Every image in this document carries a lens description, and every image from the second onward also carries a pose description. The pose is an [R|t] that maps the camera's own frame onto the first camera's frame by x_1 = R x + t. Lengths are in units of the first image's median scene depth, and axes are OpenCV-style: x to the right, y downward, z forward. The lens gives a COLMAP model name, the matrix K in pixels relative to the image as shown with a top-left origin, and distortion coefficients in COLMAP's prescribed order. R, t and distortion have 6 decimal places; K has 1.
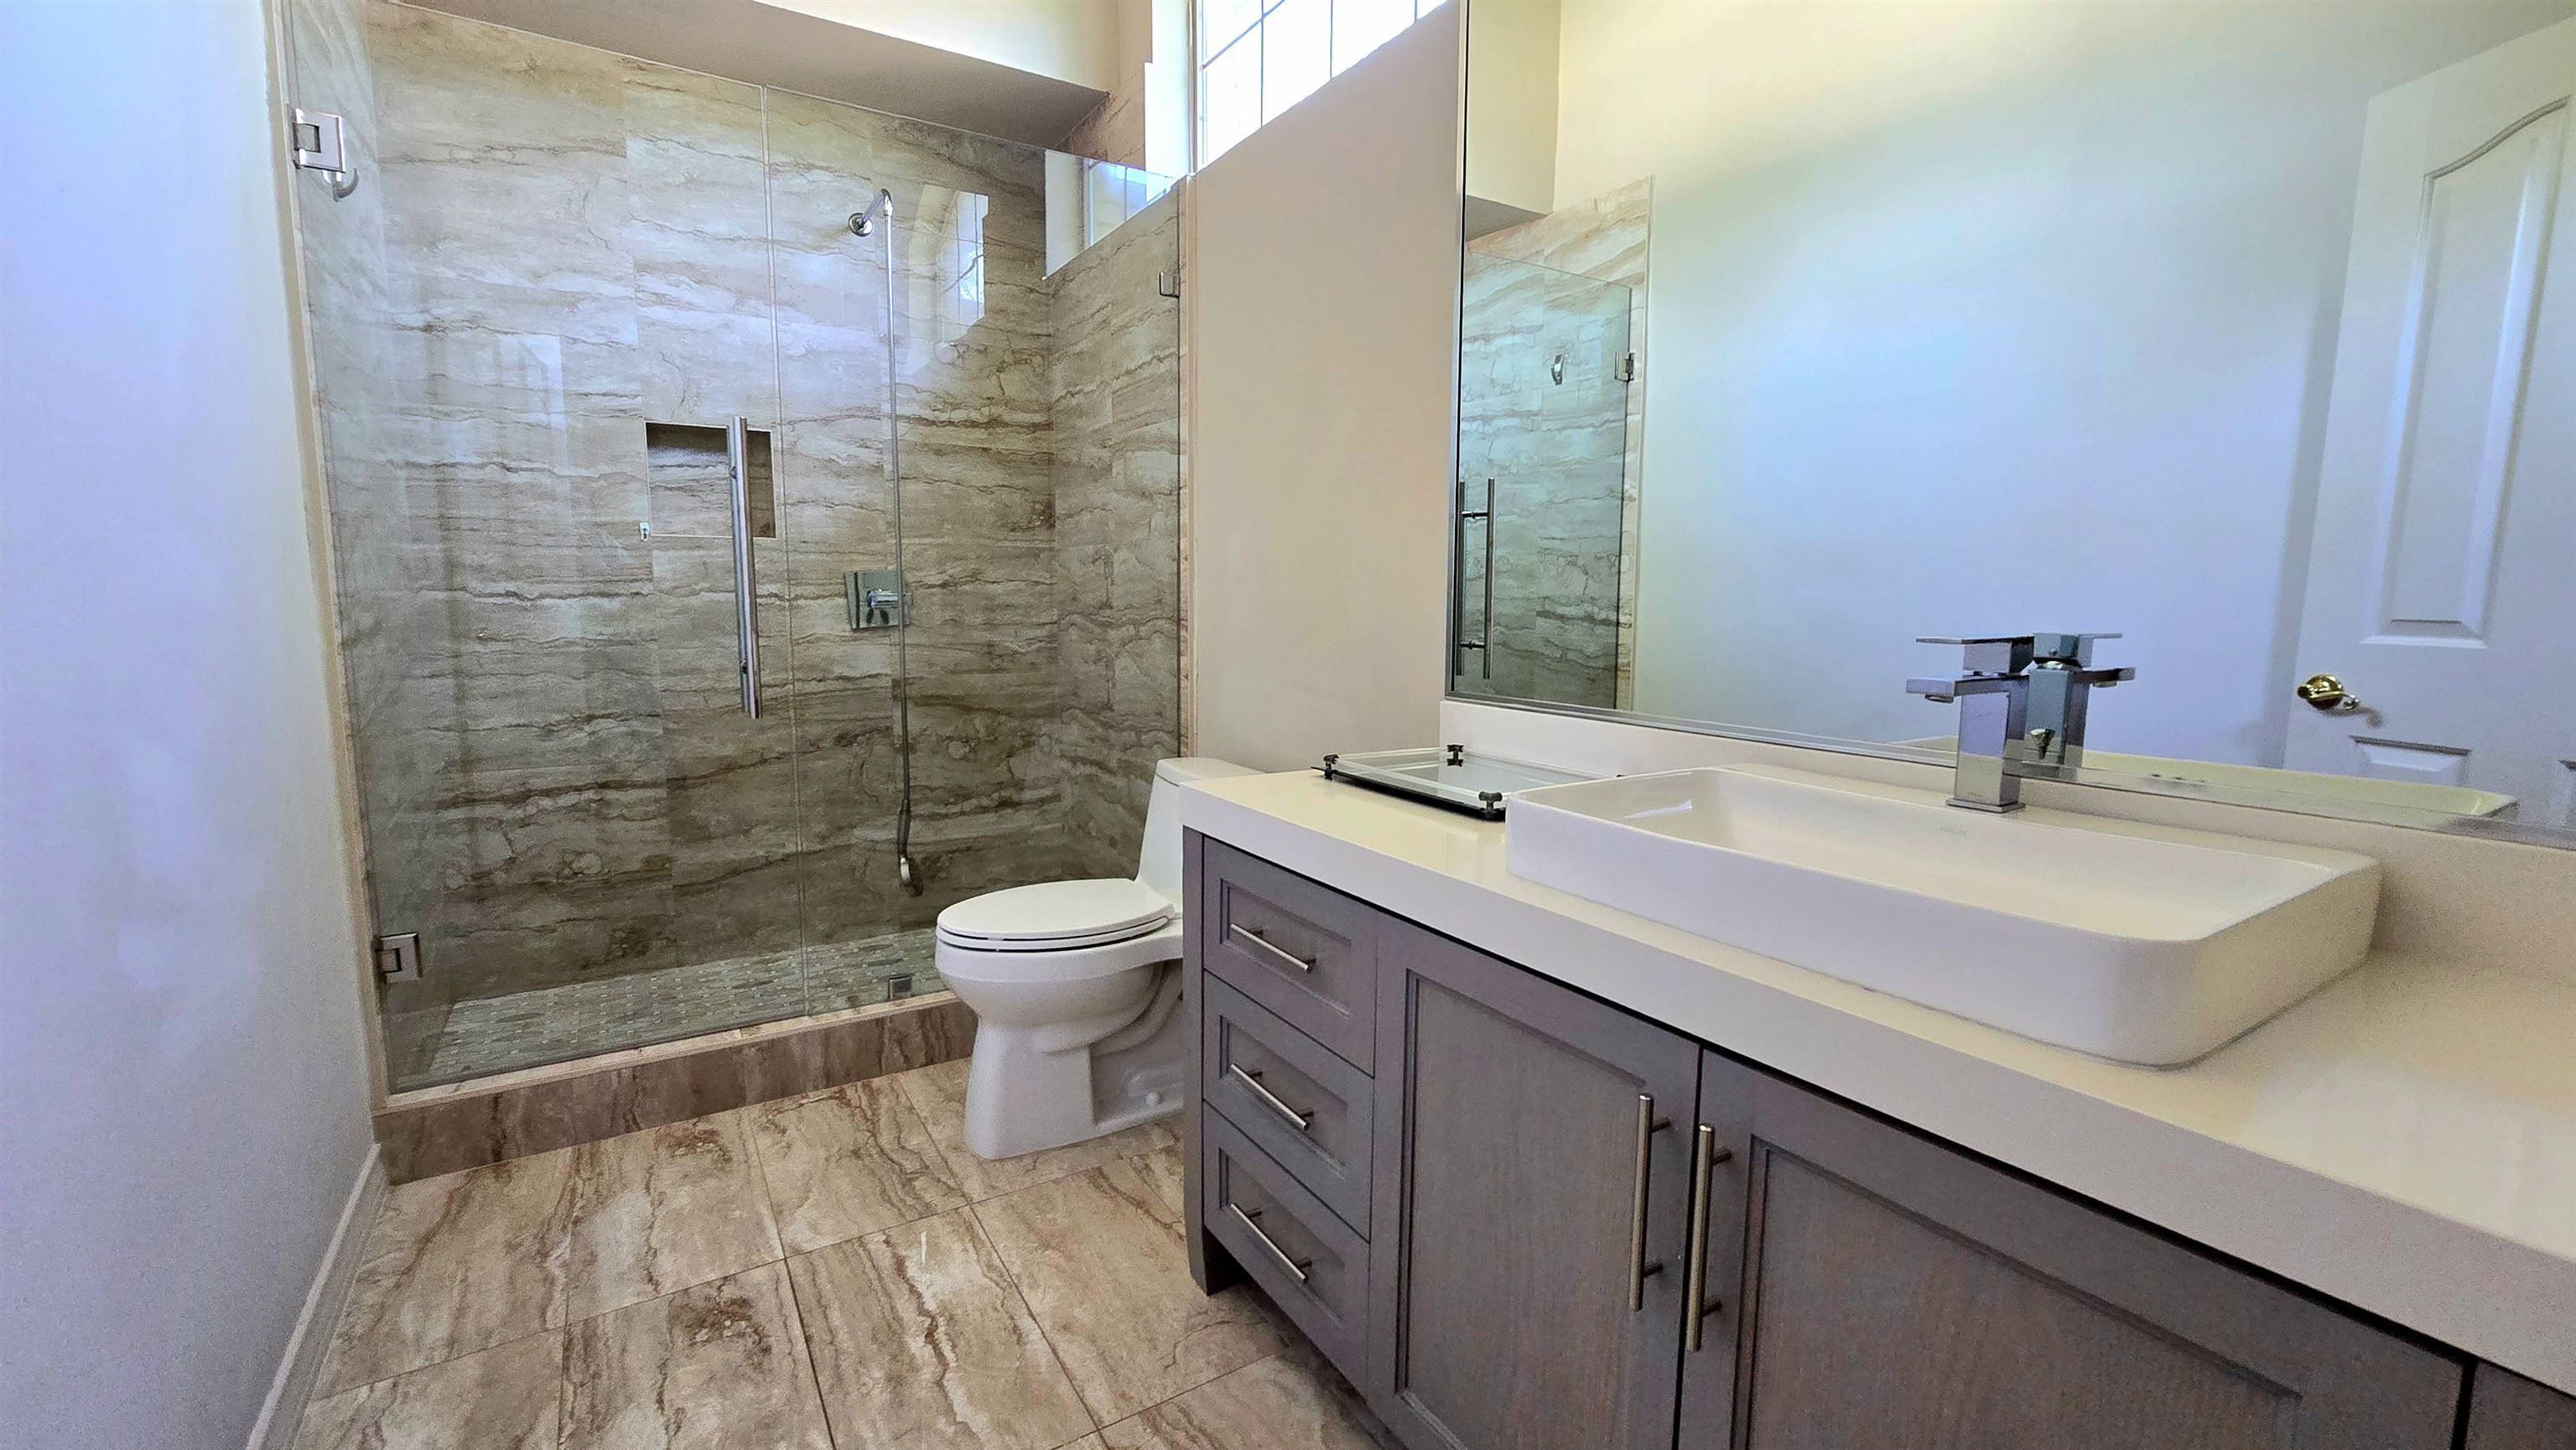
lens RADIAL K [[1052.1, 0, 1283.4], [0, 1052.1, 722.6], [0, 0, 1]] dist [-0.008657, 0.003375]
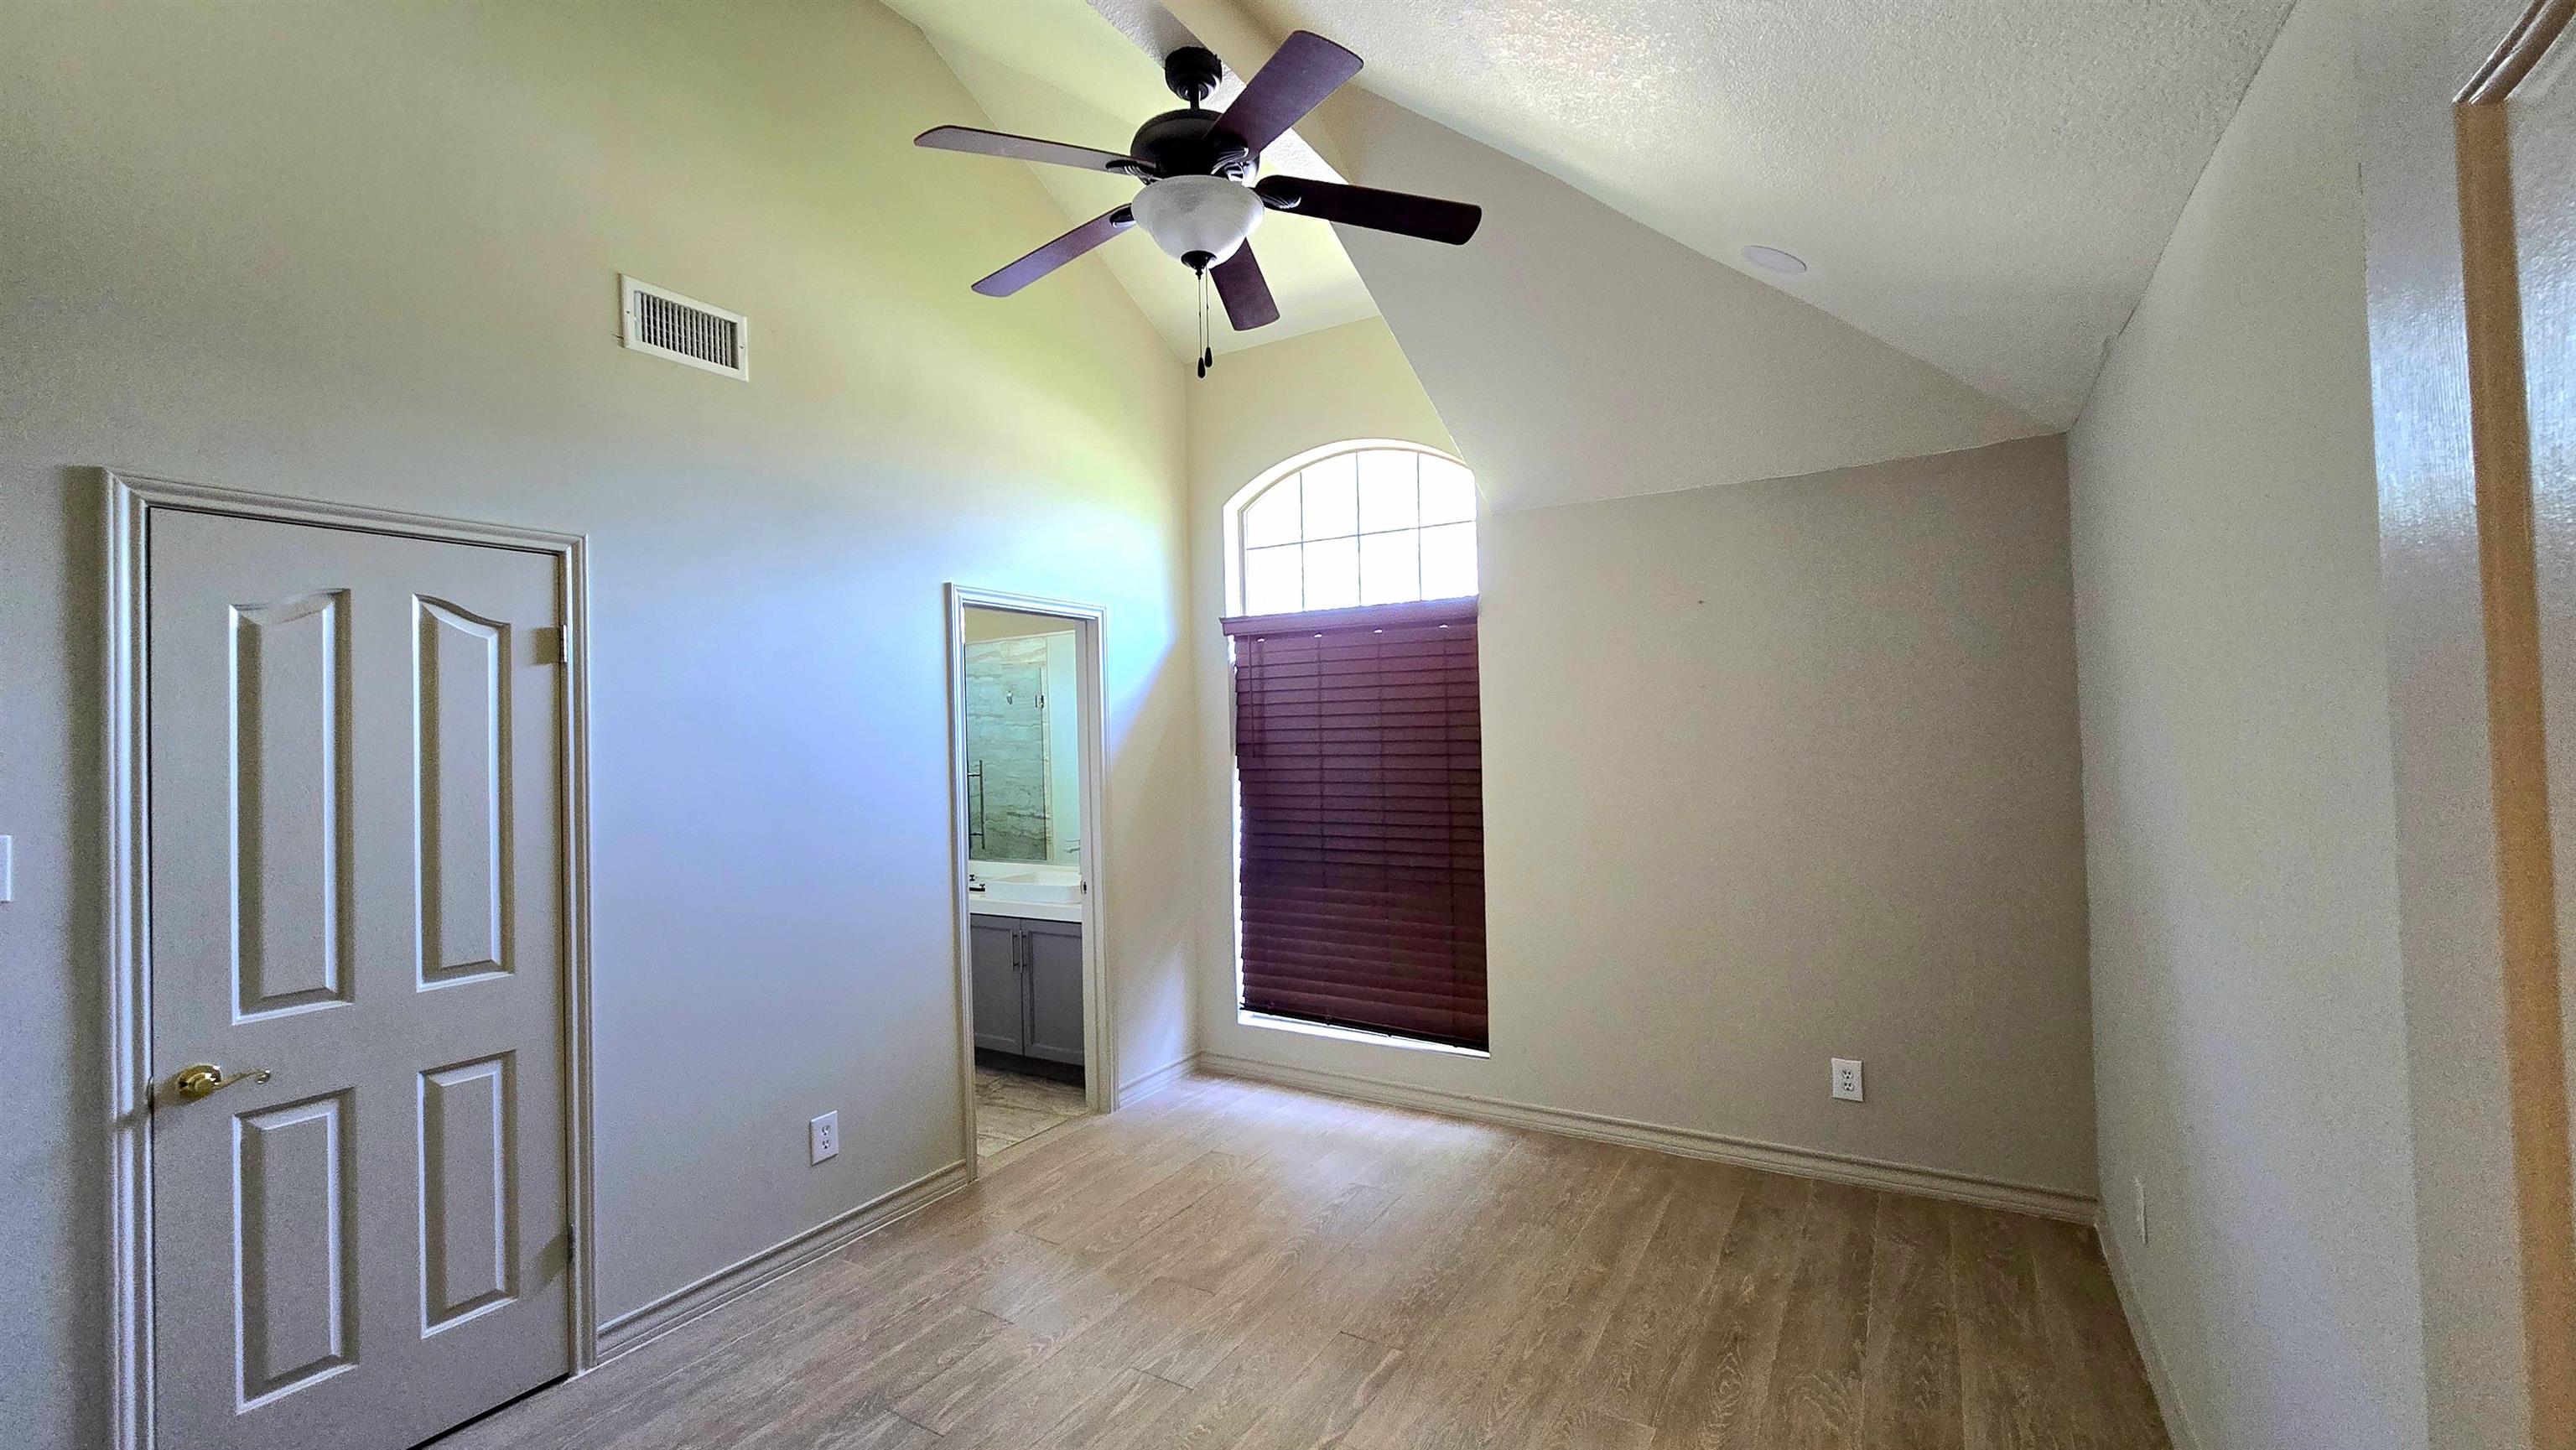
lens RADIAL K [[1052.1, 0, 1285.3], [0, 1052.1, 721.7], [0, 0, 1]] dist [-0.008657, 0.003375]
pose [[0.892820, -0.021243, 0.449912, -0.187585], [0.088007, 0.987861, -0.128001, 0.026125], [-0.441732, 0.153878, 0.883852, -1.054767]]
